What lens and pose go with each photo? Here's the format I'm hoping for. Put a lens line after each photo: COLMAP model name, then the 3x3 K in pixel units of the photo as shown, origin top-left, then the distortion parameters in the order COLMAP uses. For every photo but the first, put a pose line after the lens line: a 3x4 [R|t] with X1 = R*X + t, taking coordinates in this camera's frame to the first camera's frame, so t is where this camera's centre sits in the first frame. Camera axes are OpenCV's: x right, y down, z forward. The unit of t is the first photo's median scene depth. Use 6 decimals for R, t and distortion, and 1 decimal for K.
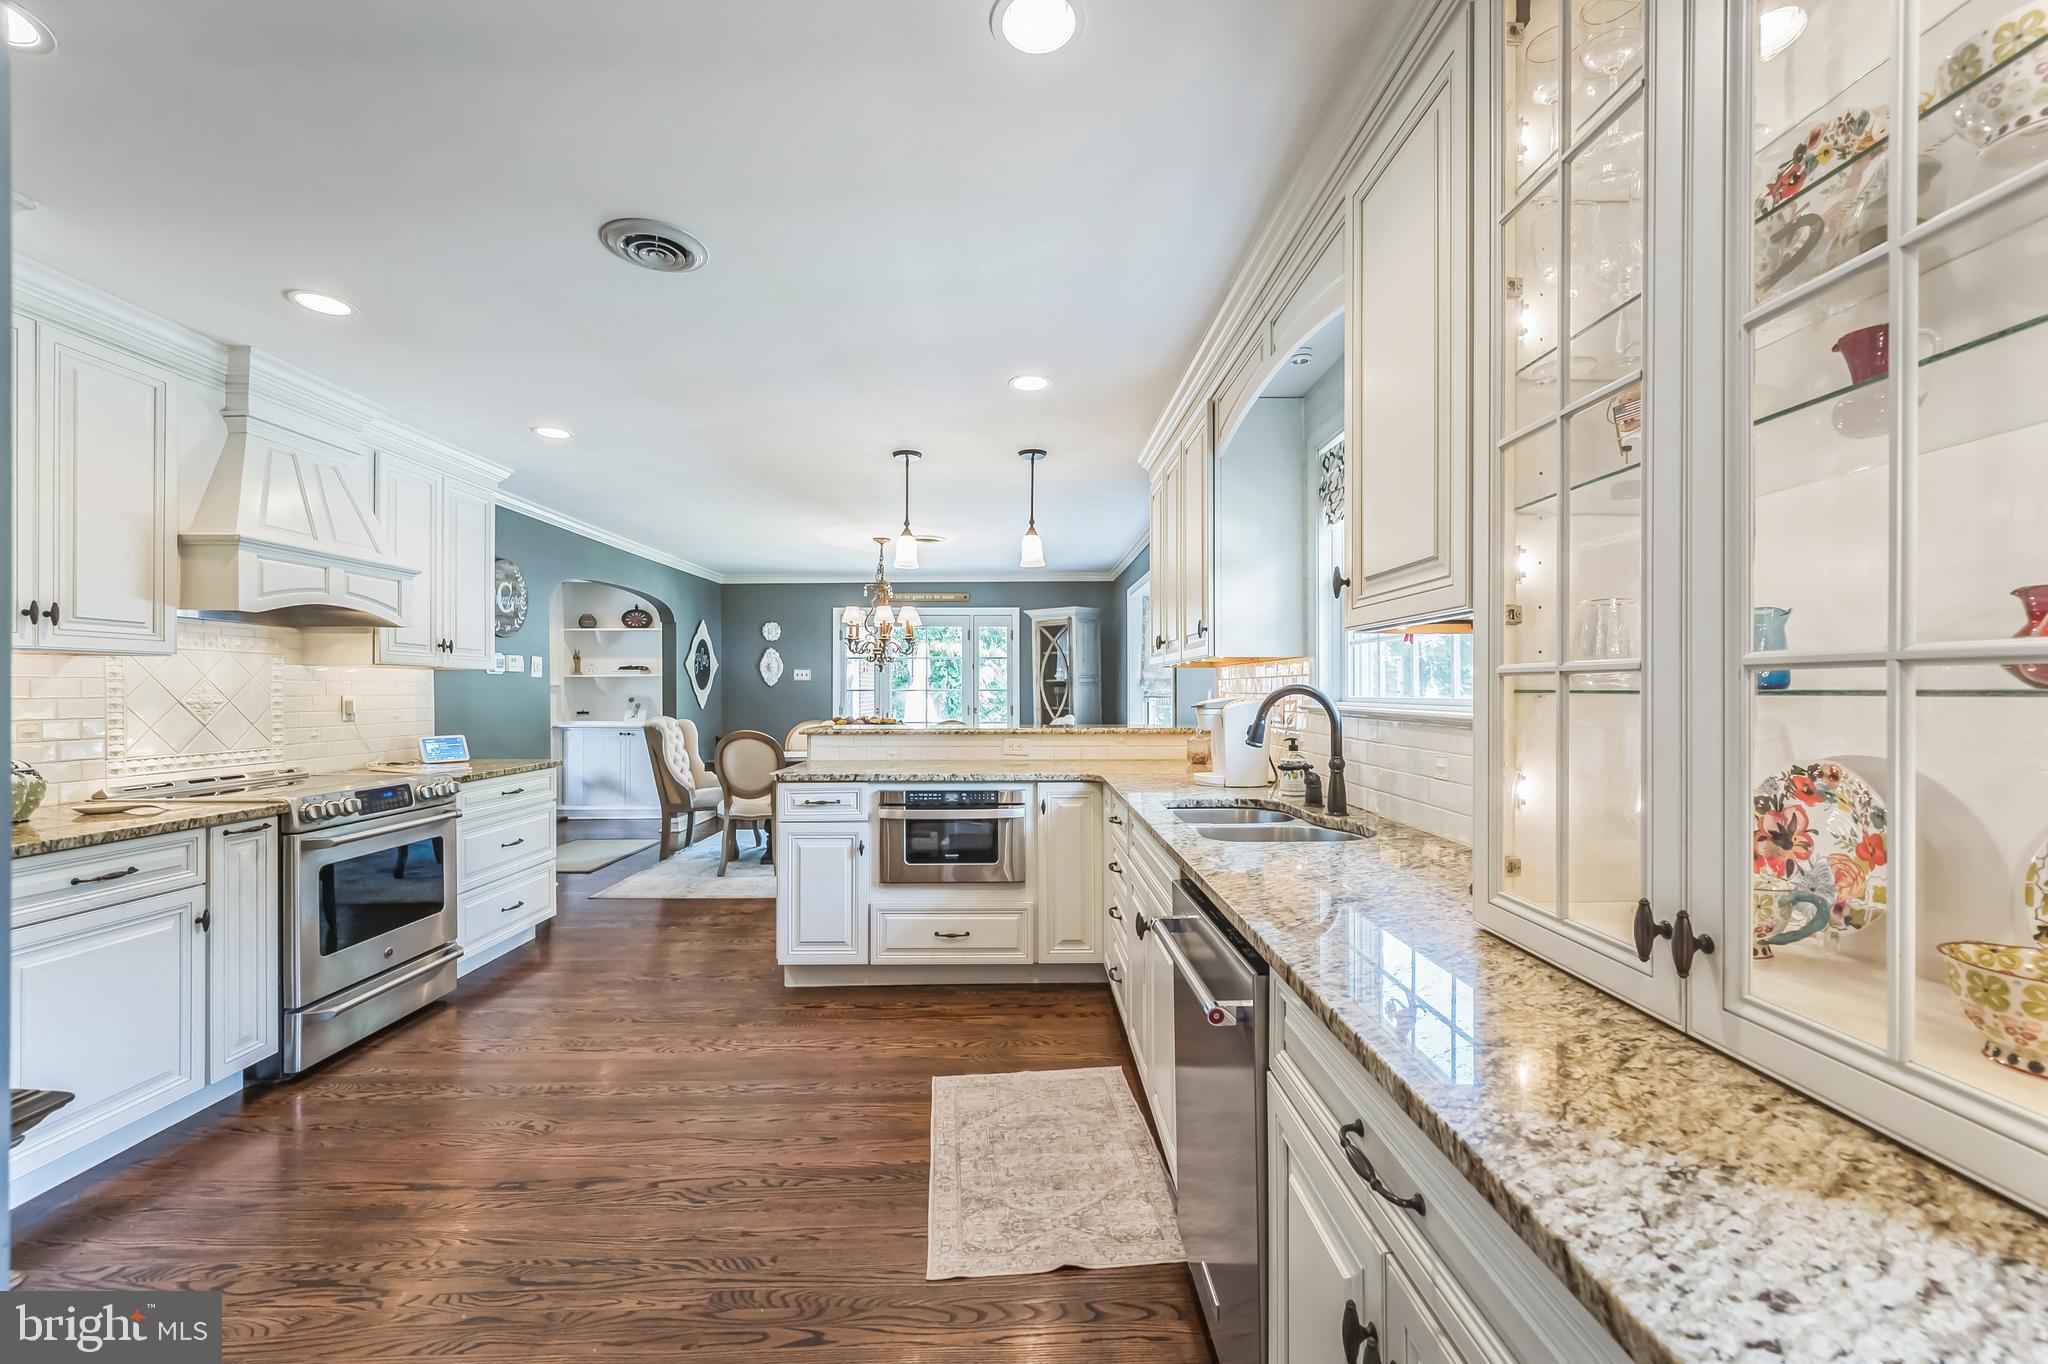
lens RADIAL K [[808.0, 0, 1031.0], [0, 808.0, 690.5], [0, 0, 1]] dist [-0.001422, -0.000067]
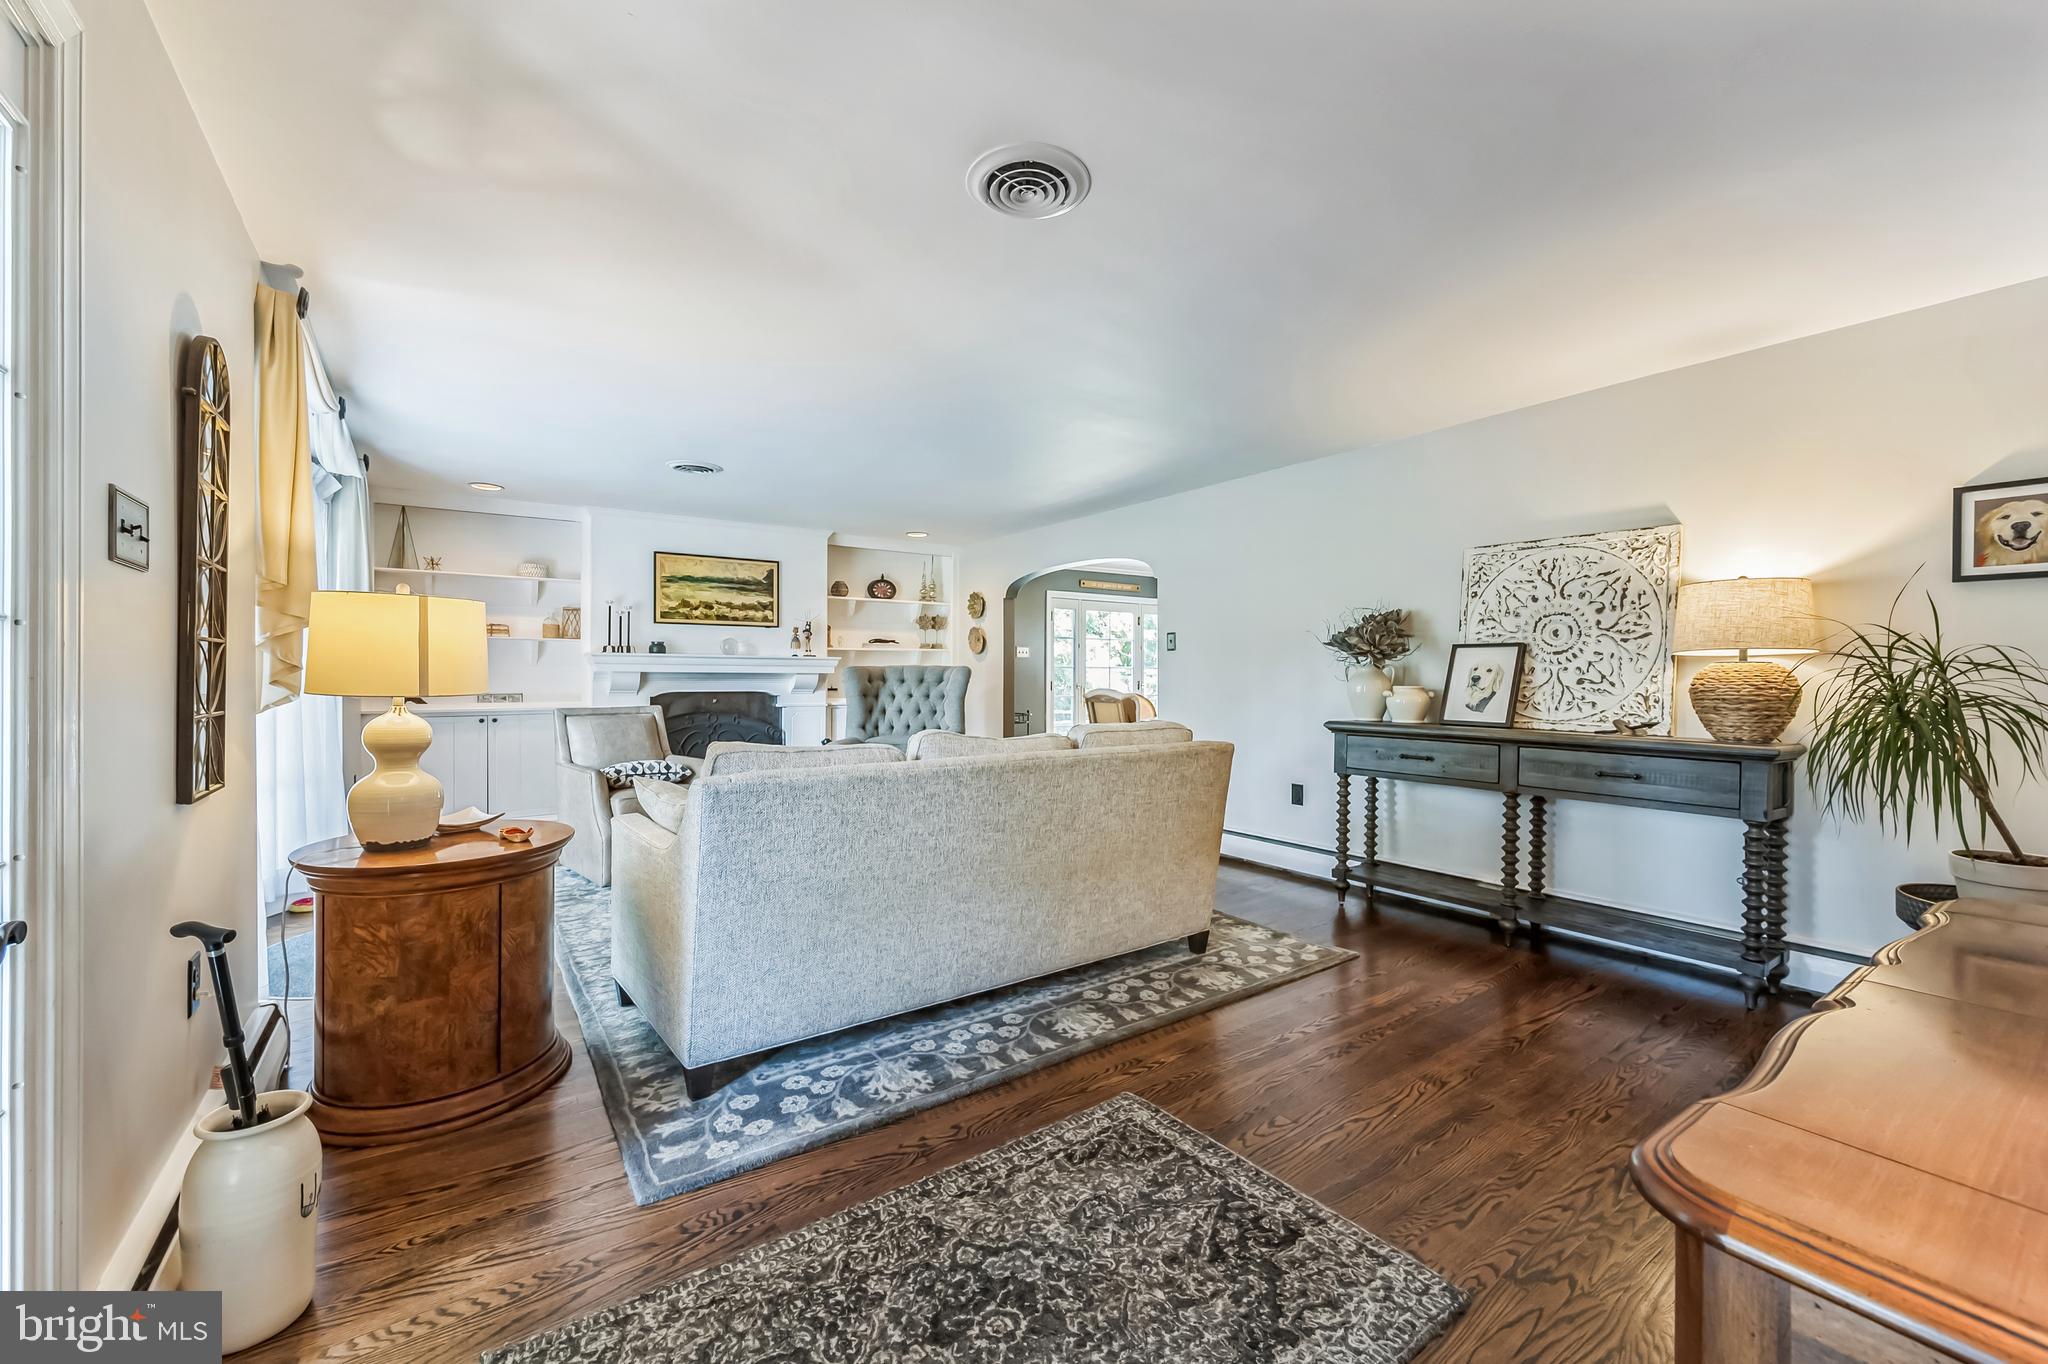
lens RADIAL K [[808.0, 0, 1030.1], [0, 808.0, 674.9], [0, 0, 1]] dist [-0.001422, -0.000067]
pose [[0.834836, 0.000121, 0.550499, -2.142181], [0.000414, 1.000000, -0.000848, 0.029858], [-0.550499, 0.000936, 0.834835, 0.244861]]
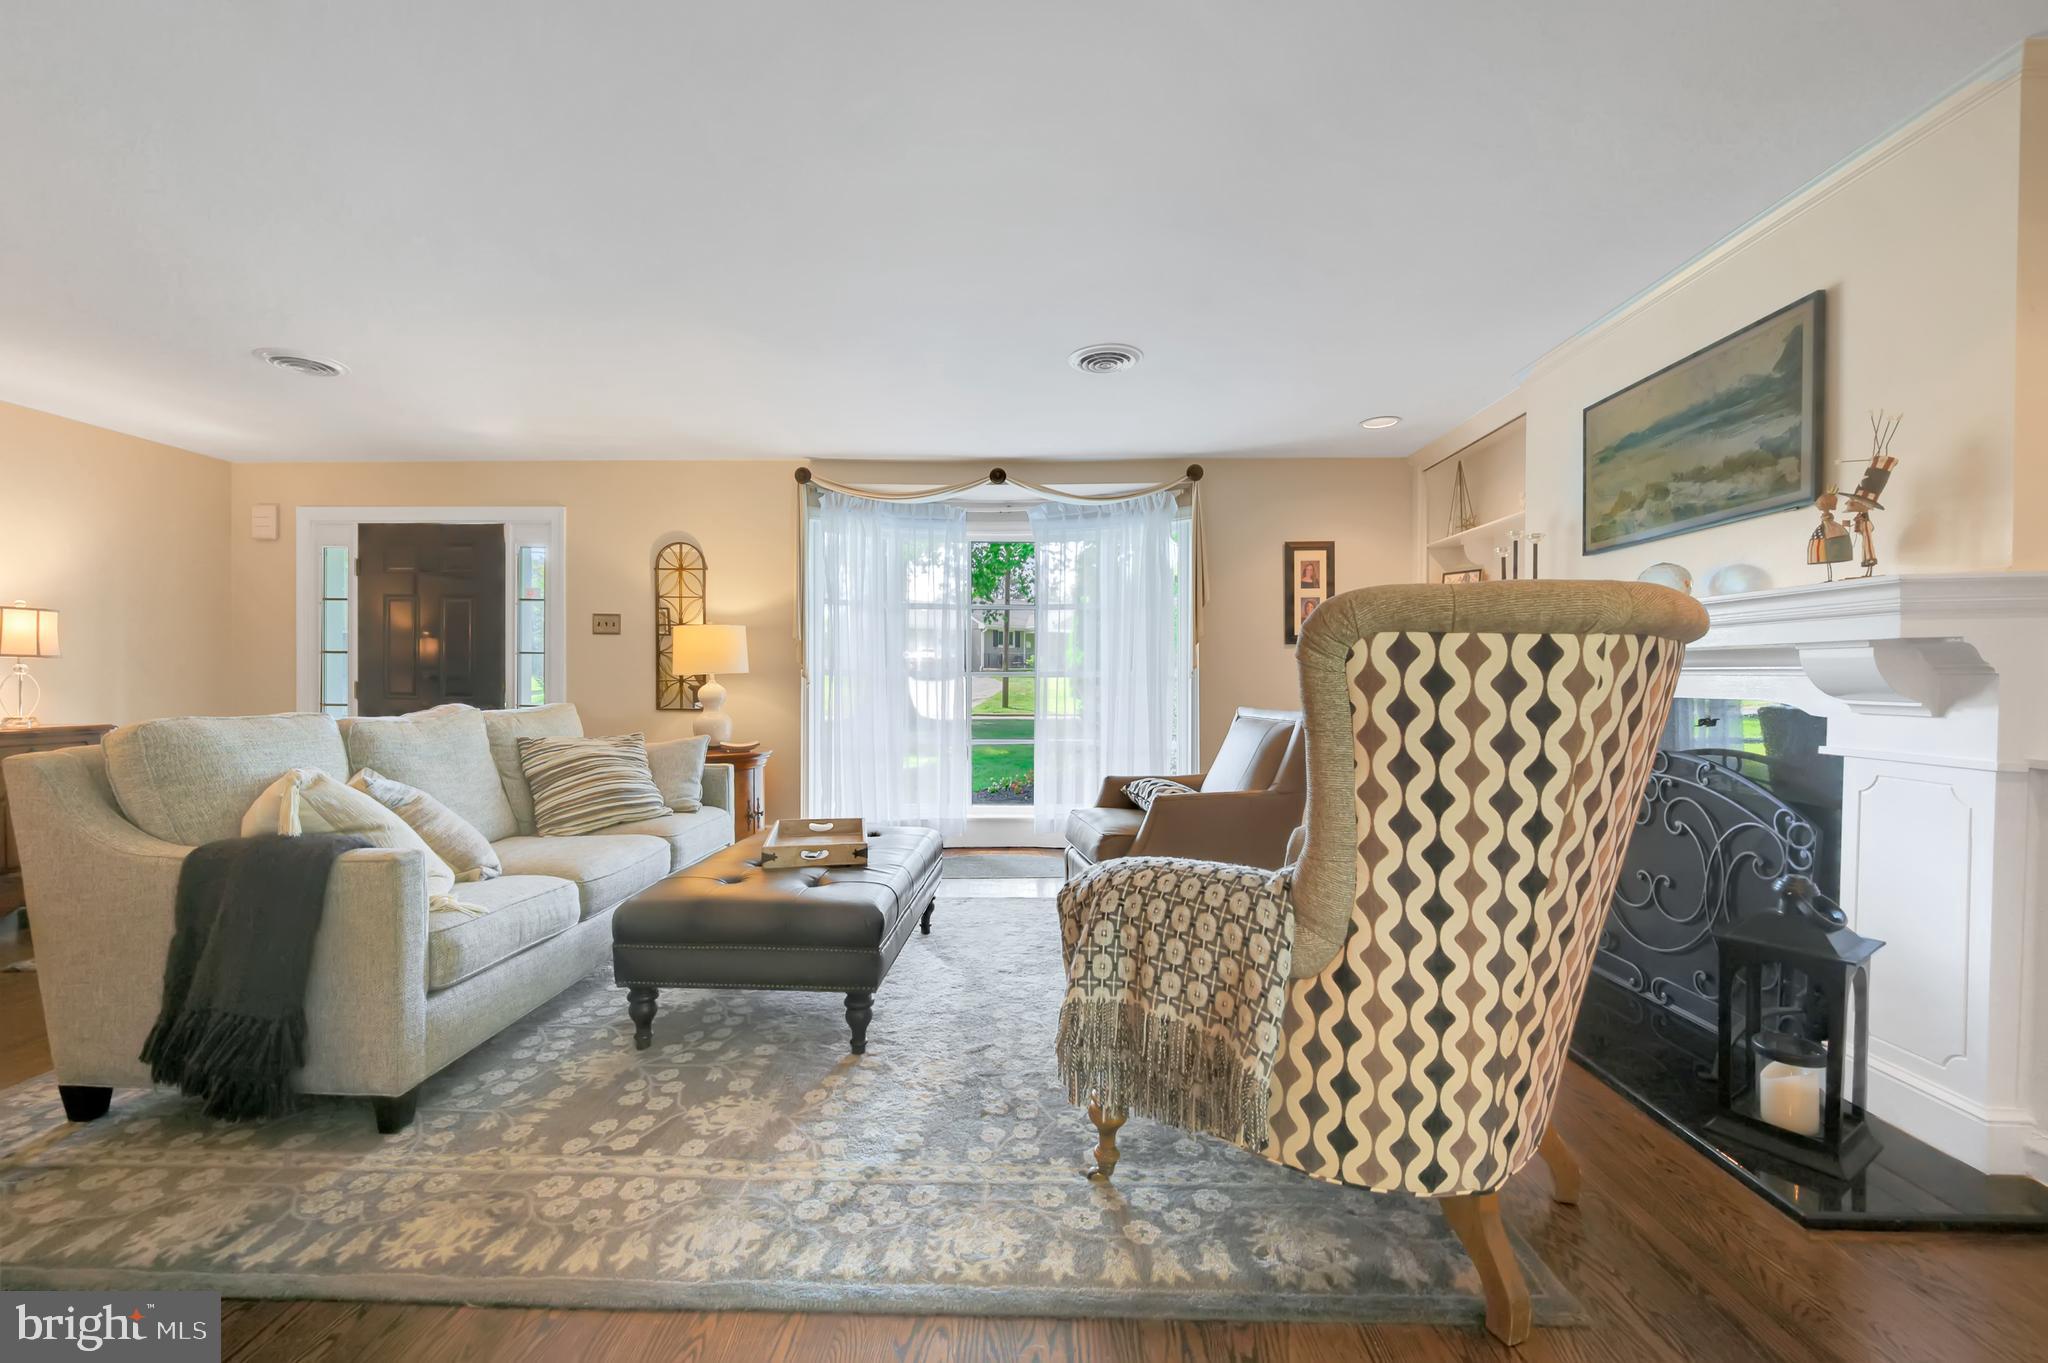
lens RADIAL K [[816.4, 0, 1019.1], [0, 816.4, 686.4], [0, 0, 1]] dist [-0.001321, 0.000910]
pose [[-0.052020, 0.008556, -0.998609, -0.836547], [-0.004441, 0.999951, 0.008799, 0.053090], [0.998636, 0.004893, -0.051979, 1.733587]]
